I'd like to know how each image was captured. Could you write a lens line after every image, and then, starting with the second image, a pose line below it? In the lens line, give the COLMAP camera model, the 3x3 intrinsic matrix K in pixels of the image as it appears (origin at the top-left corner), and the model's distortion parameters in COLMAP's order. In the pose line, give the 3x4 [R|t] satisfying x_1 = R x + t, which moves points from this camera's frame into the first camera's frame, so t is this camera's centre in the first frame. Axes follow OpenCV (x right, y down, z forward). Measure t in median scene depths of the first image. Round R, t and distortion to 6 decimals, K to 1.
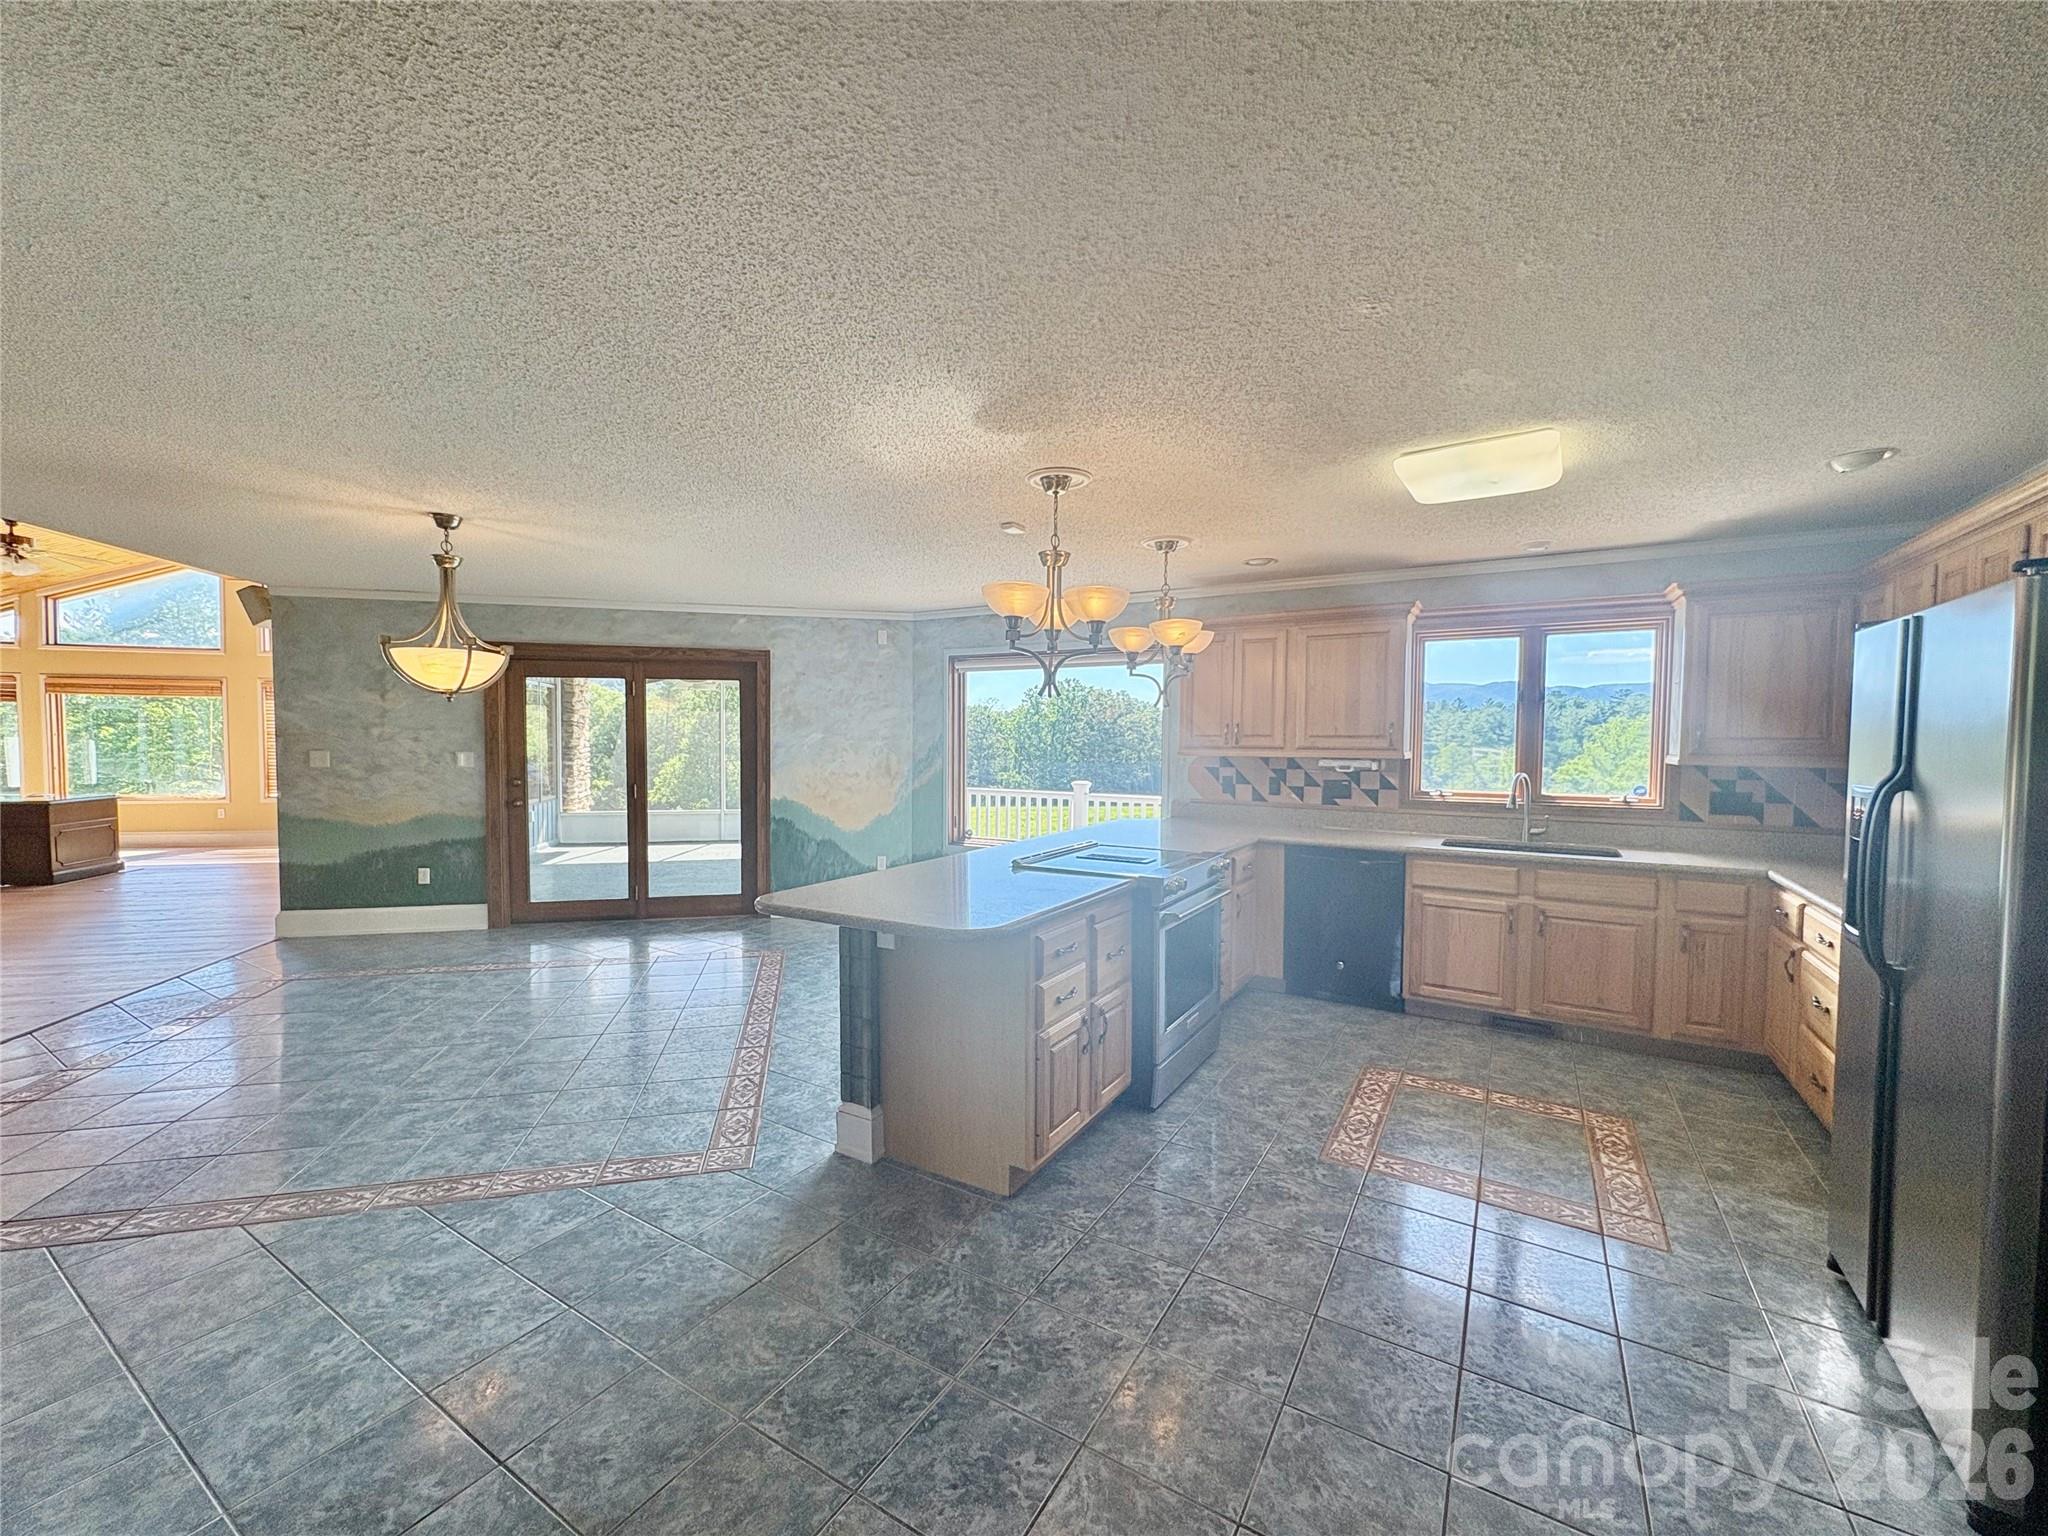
lens RADIAL K [[816.3, 0, 1026.3], [0, 816.3, 772.9], [0, 0, 1]] dist [-0.000076, 0.000143]
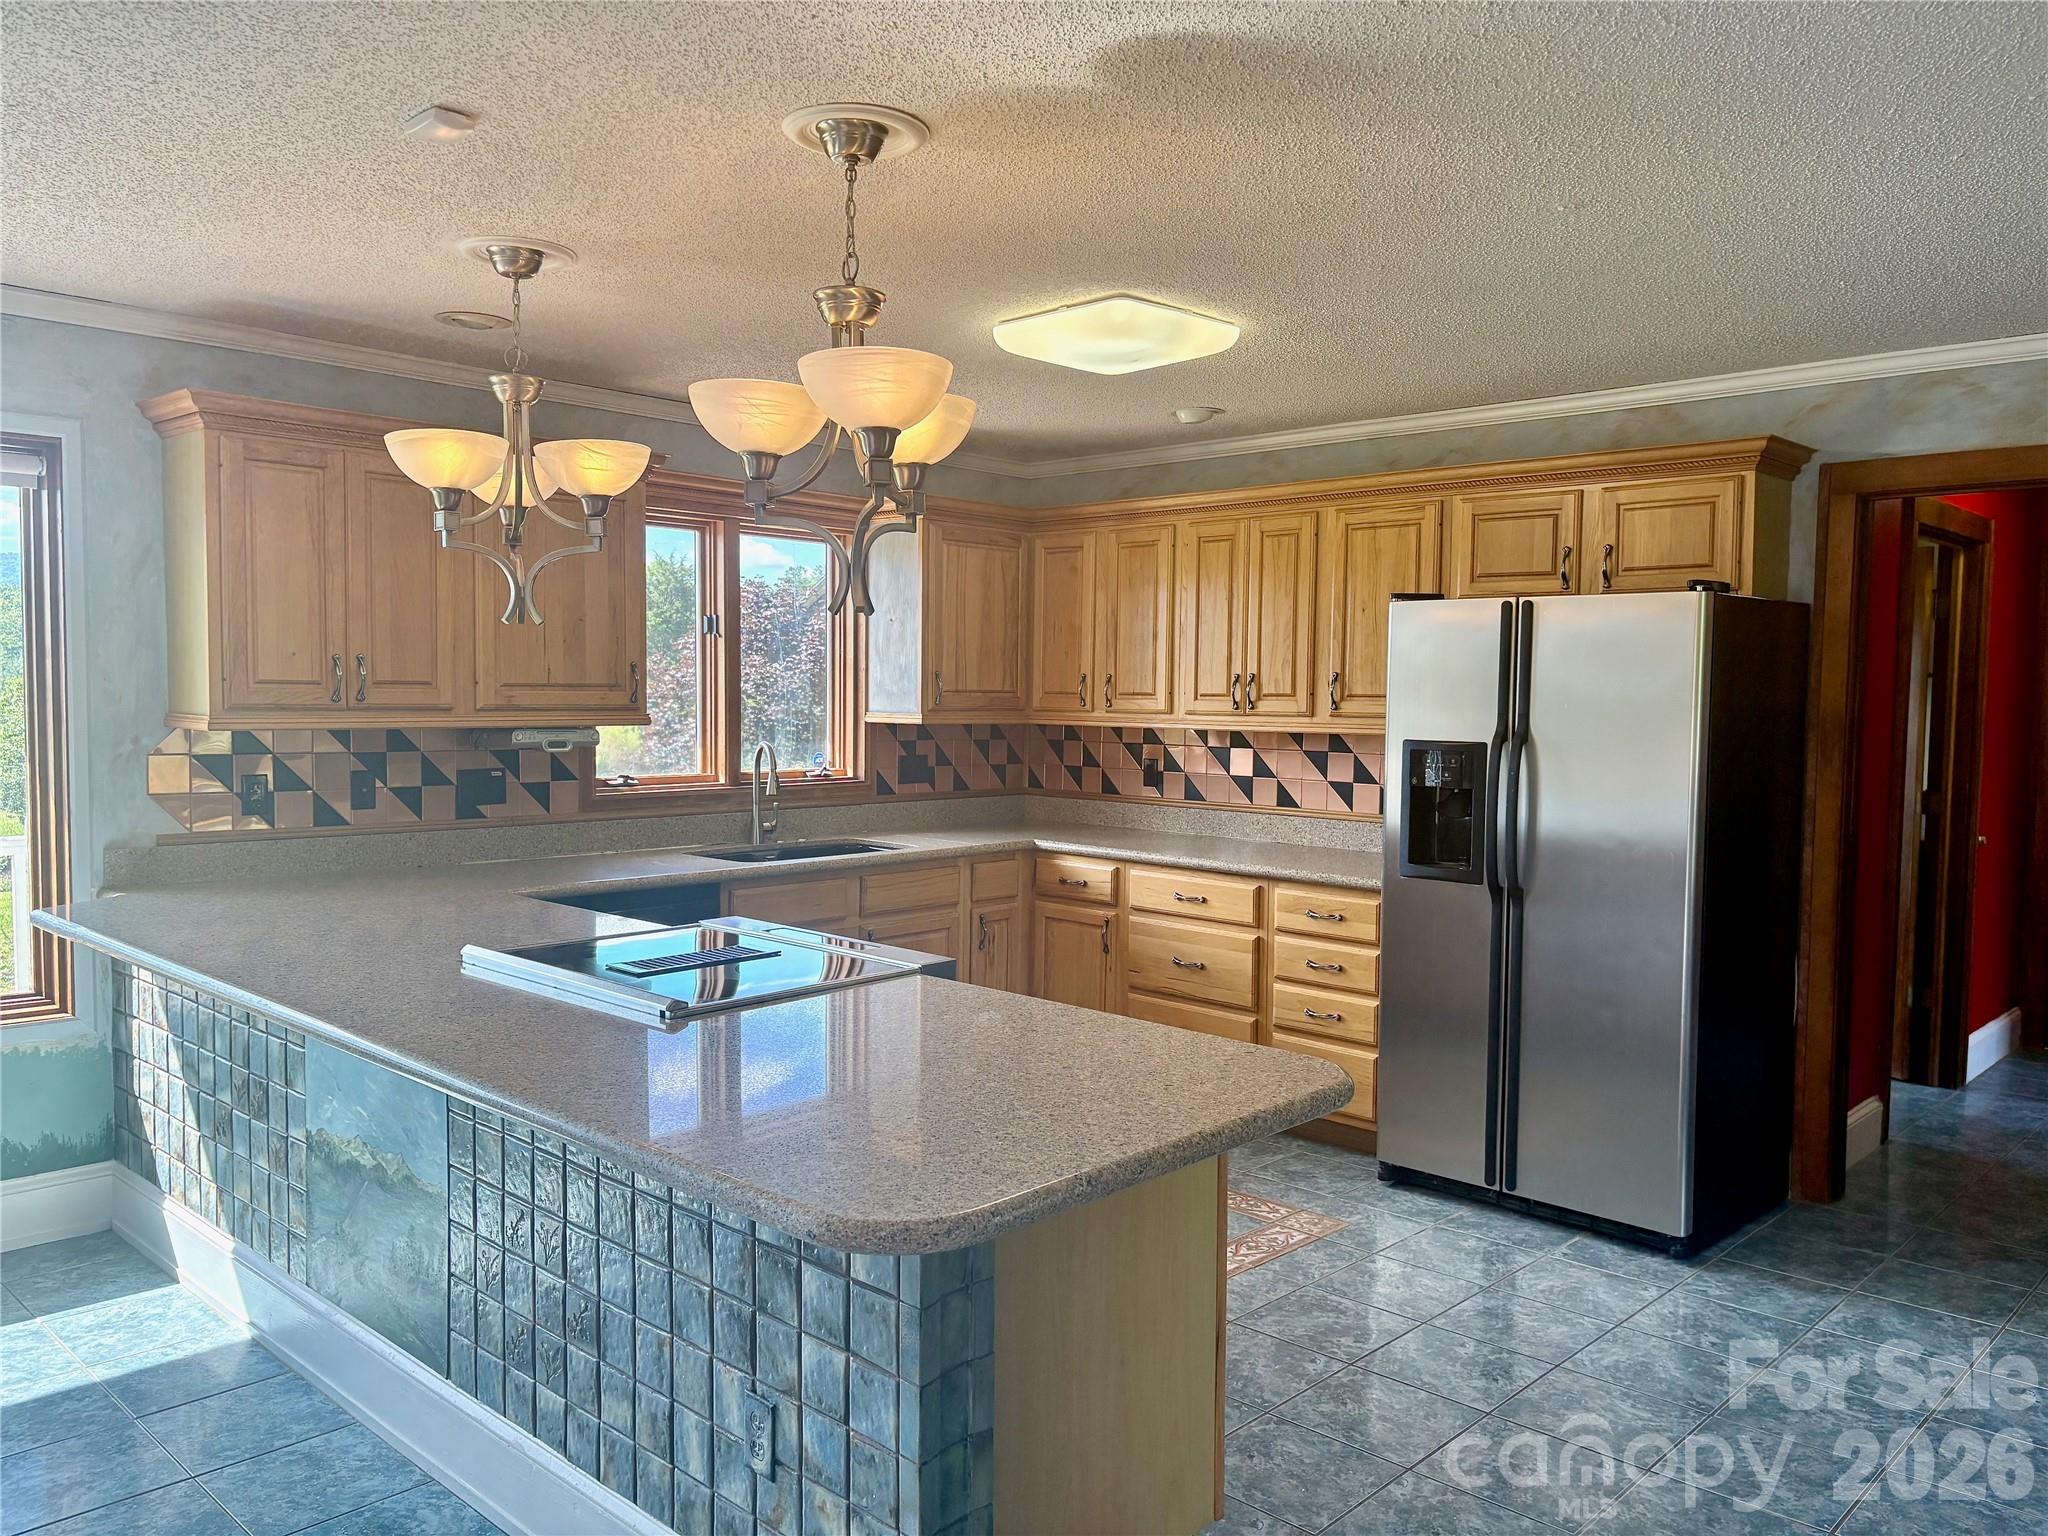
lens RADIAL K [[1541.7, 0, 1013.7], [0, 1541.7, 776.0], [0, 0, 1]] dist [0.039721, -0.021060]
pose [[0.212640, -0.059081, 0.975343, -0.432608], [0.032152, 0.998053, 0.053447, -0.024407], [-0.976602, 0.019995, 0.214125, 0.395230]]
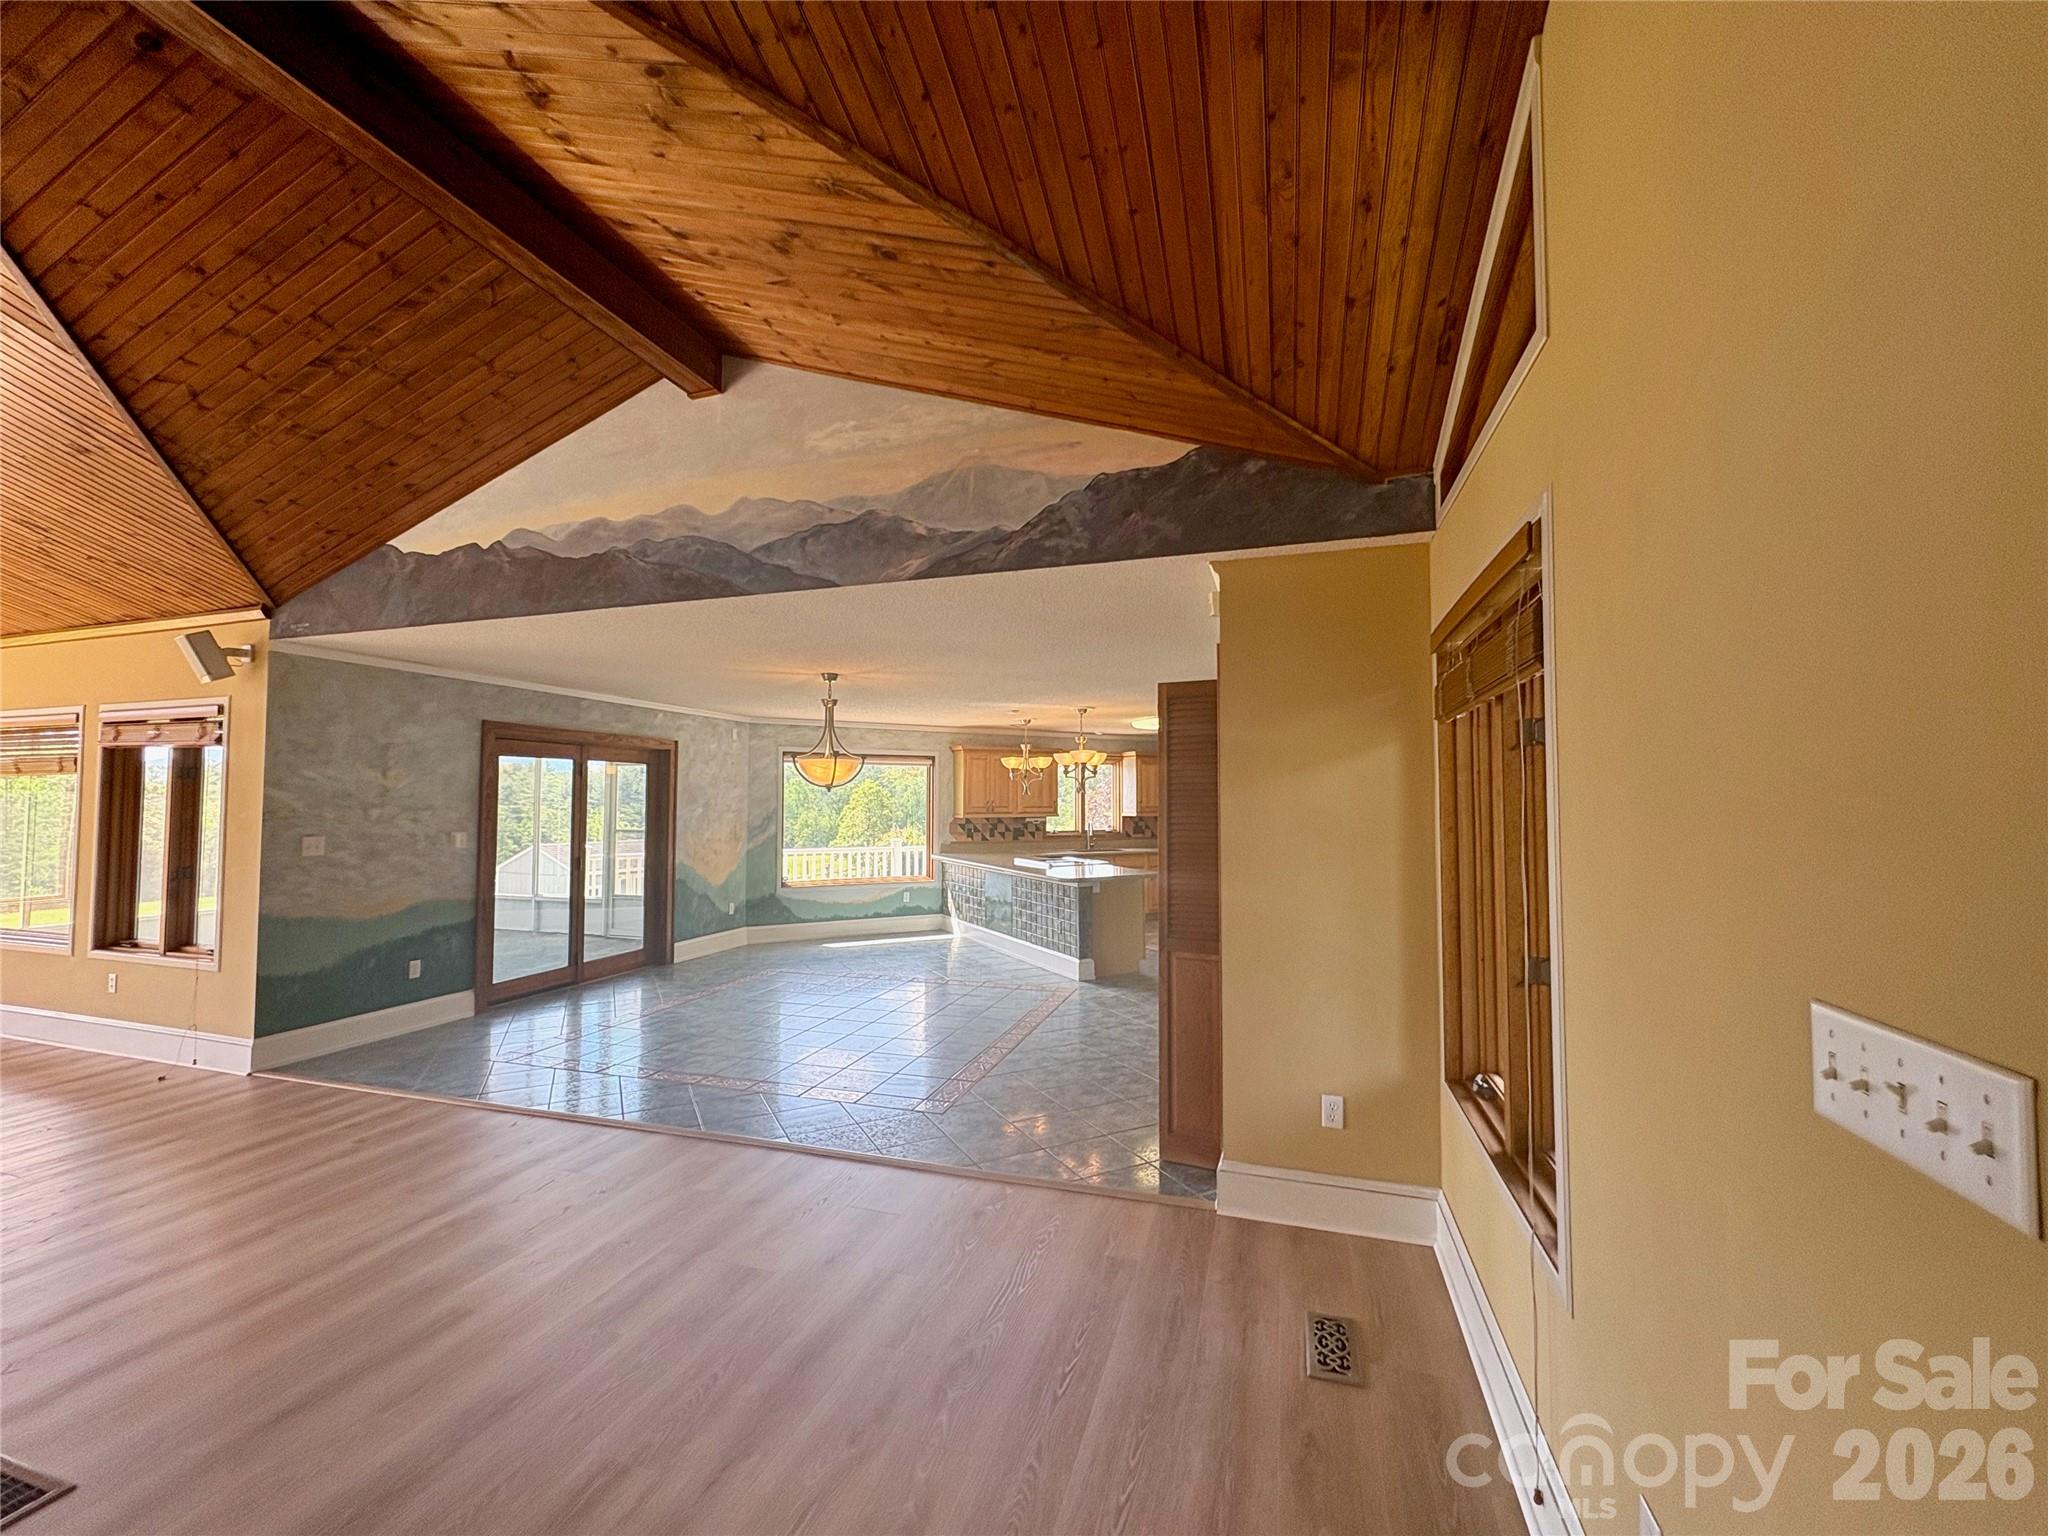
lens RADIAL K [[816.3, 0, 1025.4], [0, 816.3, 768.2], [0, 0, 1]] dist [-0.000076, 0.000143]
pose [[0.511815, 0.029147, 0.858601, -1.200839], [0.041440, 0.997423, -0.058562, -0.017166], [-0.858096, 0.065554, 0.509288, -0.071819]]
